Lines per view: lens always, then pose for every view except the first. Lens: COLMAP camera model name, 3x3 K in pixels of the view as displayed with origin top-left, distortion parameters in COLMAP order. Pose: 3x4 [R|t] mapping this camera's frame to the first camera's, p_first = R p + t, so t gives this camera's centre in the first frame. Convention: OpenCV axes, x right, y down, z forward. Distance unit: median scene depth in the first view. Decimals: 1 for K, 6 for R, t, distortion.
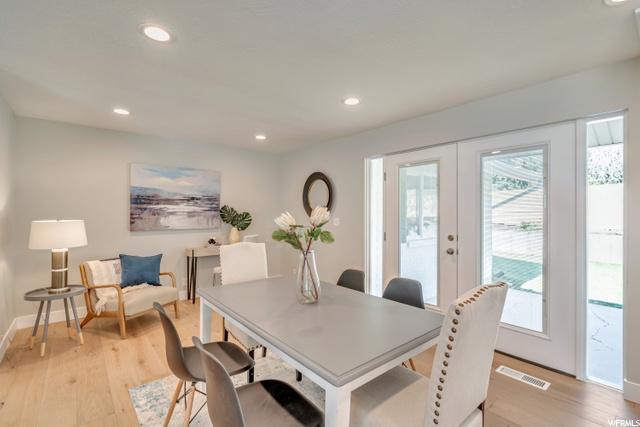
lens RADIAL K [[290.3, 0, 320.0], [0, 290.3, 213.5], [0, 0, 1]] dist [-0.001127, -0.000006]
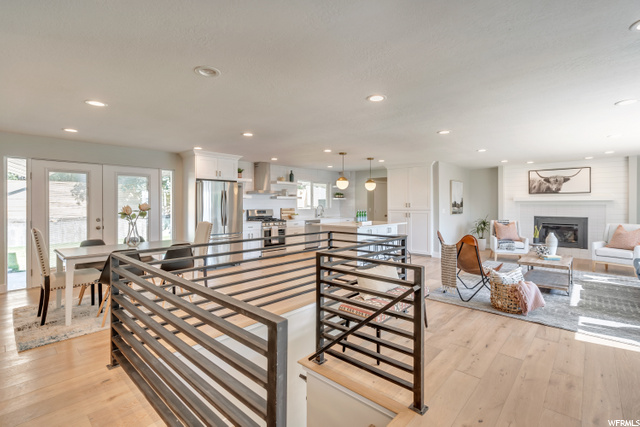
lens RADIAL K [[299.4, 0, 320.9], [0, 299.4, 204.3], [0, 0, 1]] dist [-0.001910, -0.000225]
pose [[-0.123534, -0.001455, 0.992339, -1.072760], [0.006969, 0.999973, 0.002334, -0.001172], [-0.992316, 0.007204, -0.123521, -0.054203]]
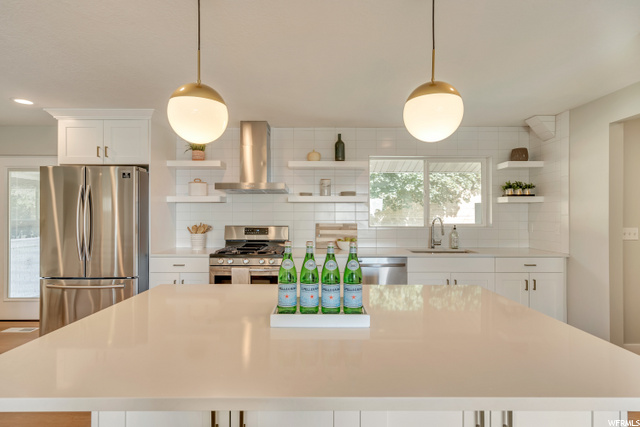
lens RADIAL K [[324.7, 0, 320.0], [0, 324.7, 213.5], [0, 0, 1]] dist [-0.001344, -0.000225]
pose [[0.648311, 0.002622, 0.761371, 0.235537], [0.004706, 0.999961, -0.007452, 0.004881], [-0.761361, 0.008414, 0.648273, -0.661978]]
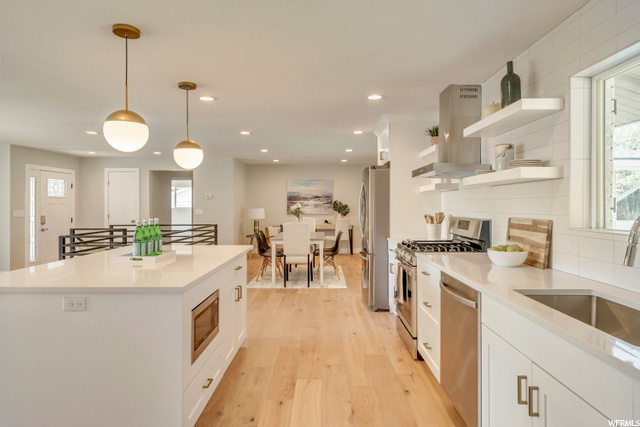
lens RADIAL K [[375.3, 0, 319.7], [0, 375.3, 204.9], [0, 0, 1]] dist [-0.000244, 0.000037]
pose [[0.757162, -0.003098, -0.653220, 1.121052], [0.000600, 0.999992, -0.004048, 0.006980], [0.653227, 0.002673, 0.757157, -0.758034]]
